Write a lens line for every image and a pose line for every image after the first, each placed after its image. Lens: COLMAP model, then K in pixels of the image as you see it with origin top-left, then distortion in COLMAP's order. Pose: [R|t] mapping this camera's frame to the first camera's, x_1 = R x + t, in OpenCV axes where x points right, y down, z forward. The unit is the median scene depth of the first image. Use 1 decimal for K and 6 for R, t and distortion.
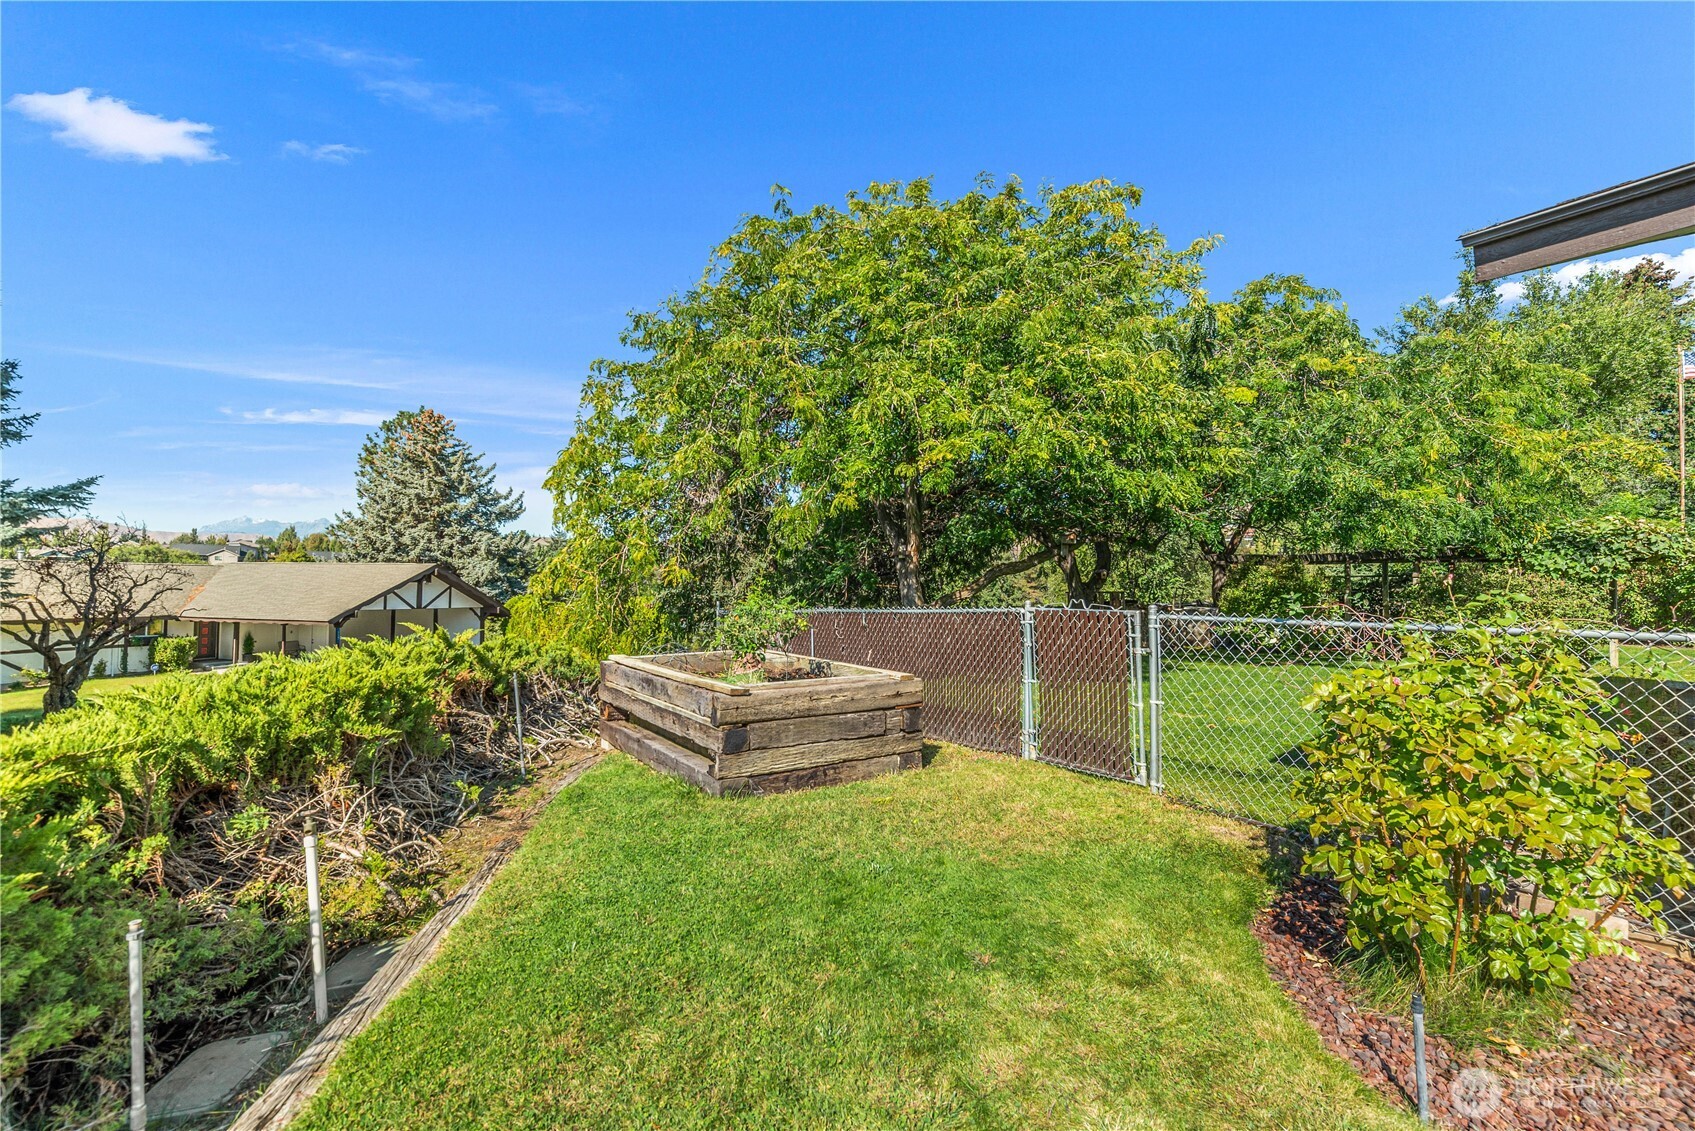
lens RADIAL K [[757.2, 0, 865.9], [0, 757.2, 570.2], [0, 0, 1]] dist [0.001582, -0.001446]
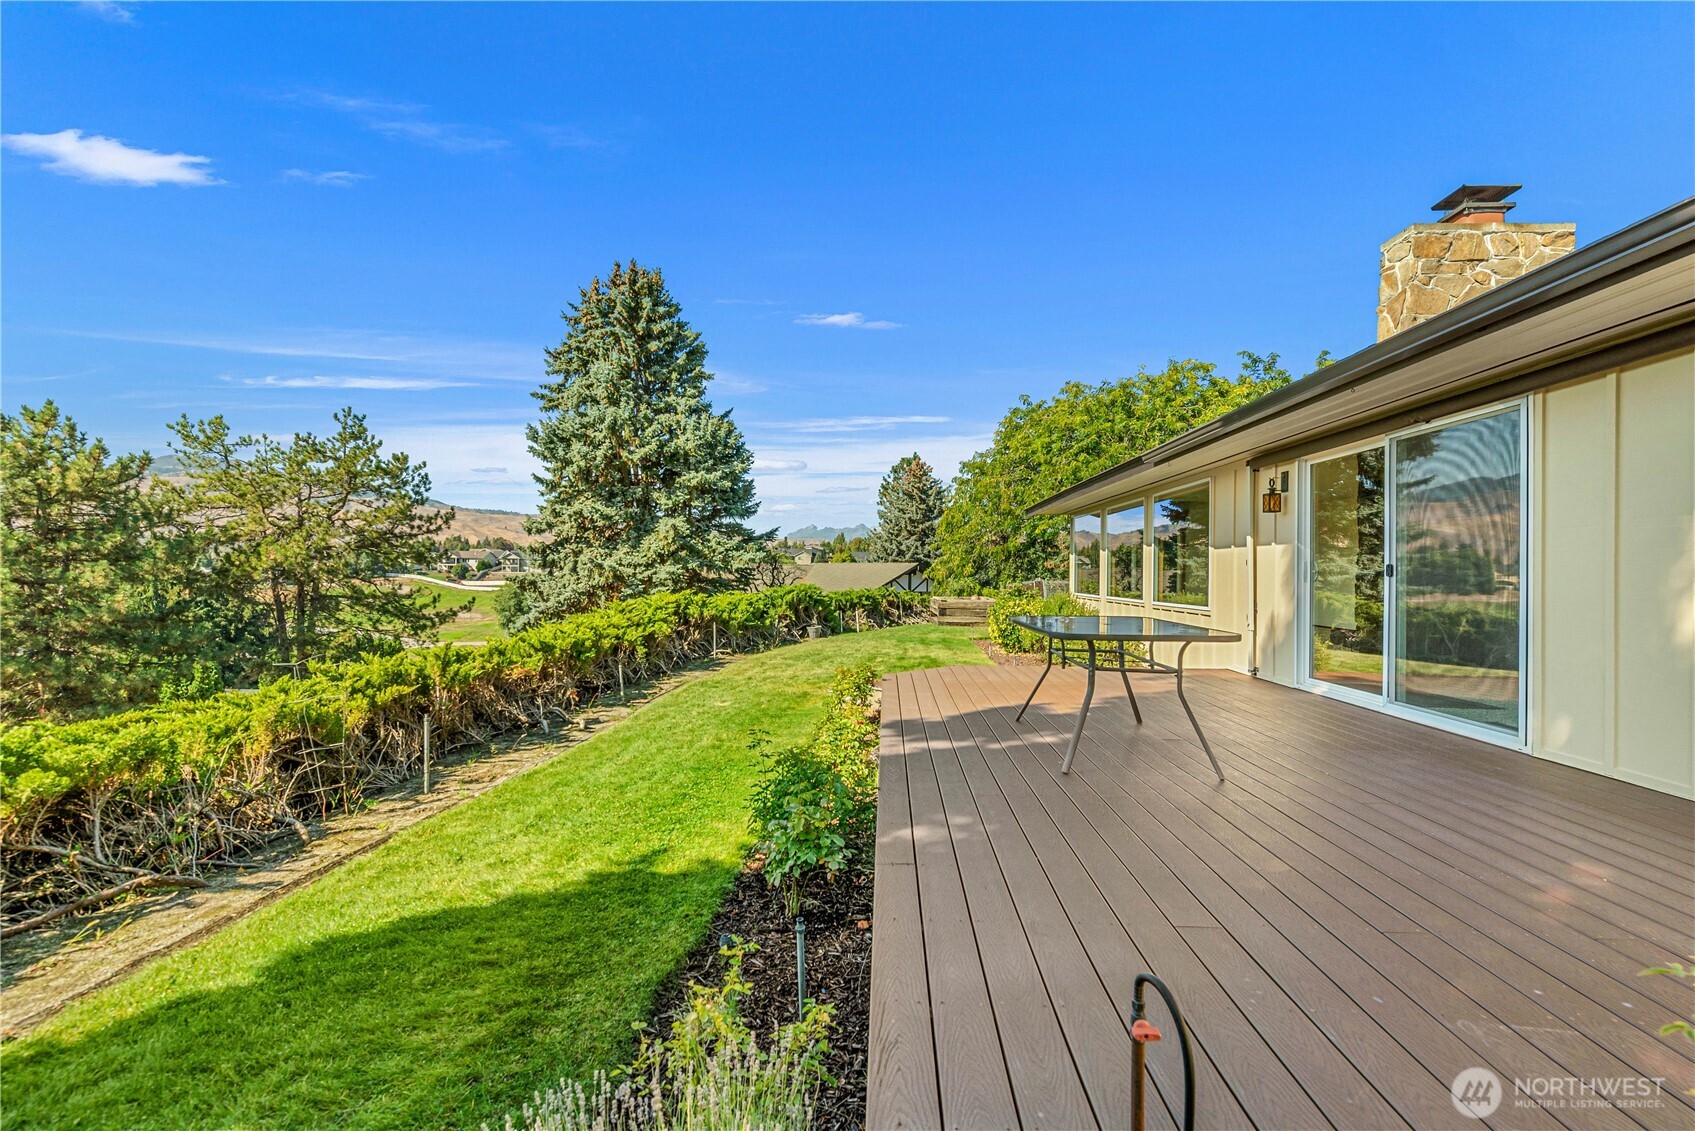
lens RADIAL K [[757.2, 0, 851.4], [0, 757.2, 575.0], [0, 0, 1]] dist [0.001582, -0.001446]
pose [[0.804691, -0.001940, -0.593691, 0.223359], [0.011128, 0.999868, 0.011816, -0.003131], [0.593590, -0.016115, 0.804606, -0.307498]]
